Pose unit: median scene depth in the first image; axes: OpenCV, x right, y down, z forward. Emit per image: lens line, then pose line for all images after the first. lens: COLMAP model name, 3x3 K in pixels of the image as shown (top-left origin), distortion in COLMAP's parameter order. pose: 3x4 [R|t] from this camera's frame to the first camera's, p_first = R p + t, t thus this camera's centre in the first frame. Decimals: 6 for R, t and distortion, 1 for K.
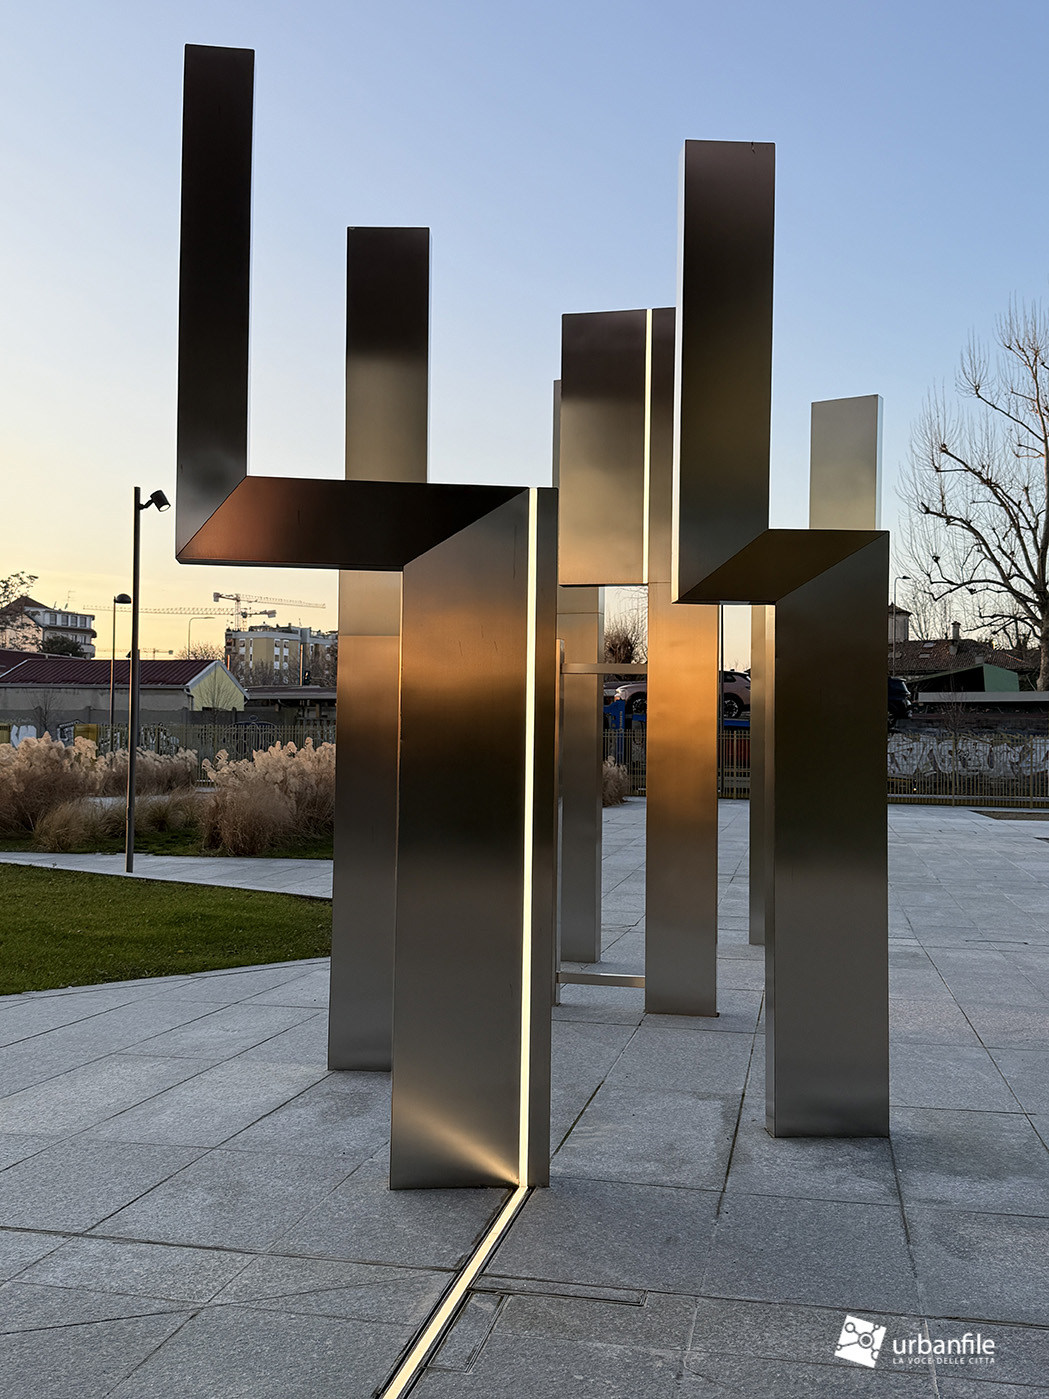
lens RADIAL K [[1300.0, 0, 517.8], [0, 1300.0, 711.4], [0, 0, 1]] dist [0.048965, 0.000000]
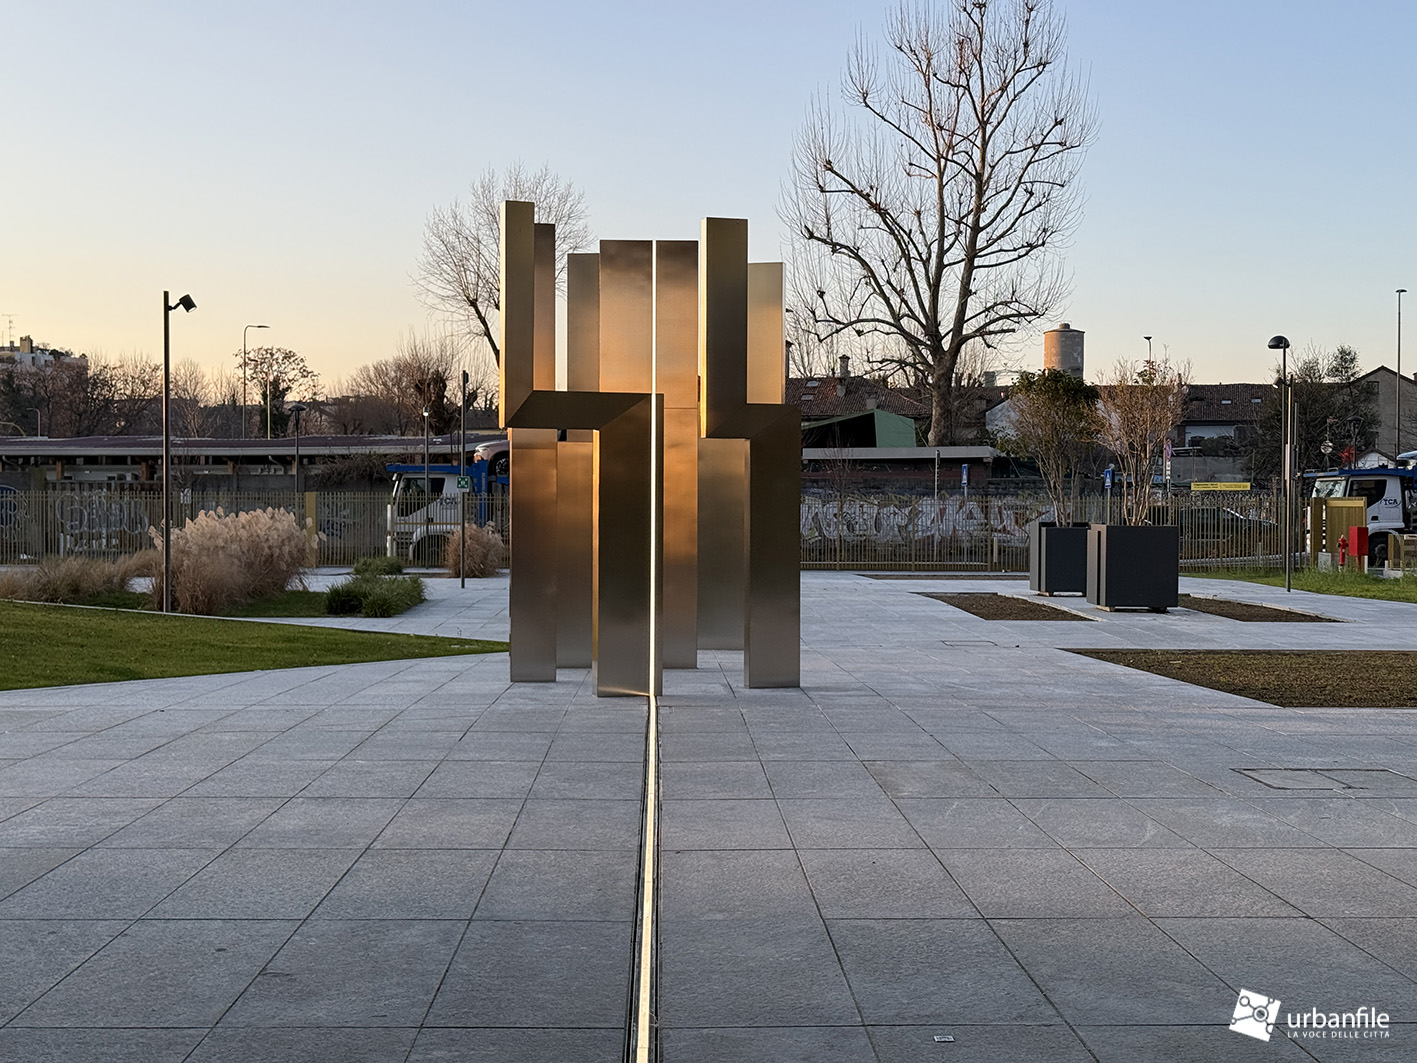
lens RADIAL K [[1979.8, 0, 707.5], [0, 1979.8, 527.3], [0, 0, 1]] dist [0.234685, 0.000000]
pose [[0.968295, -0.012296, 0.249505, -0.085473], [0.003941, 0.999415, 0.033960, -0.006489], [-0.249777, -0.031900, 0.967778, -0.267637]]
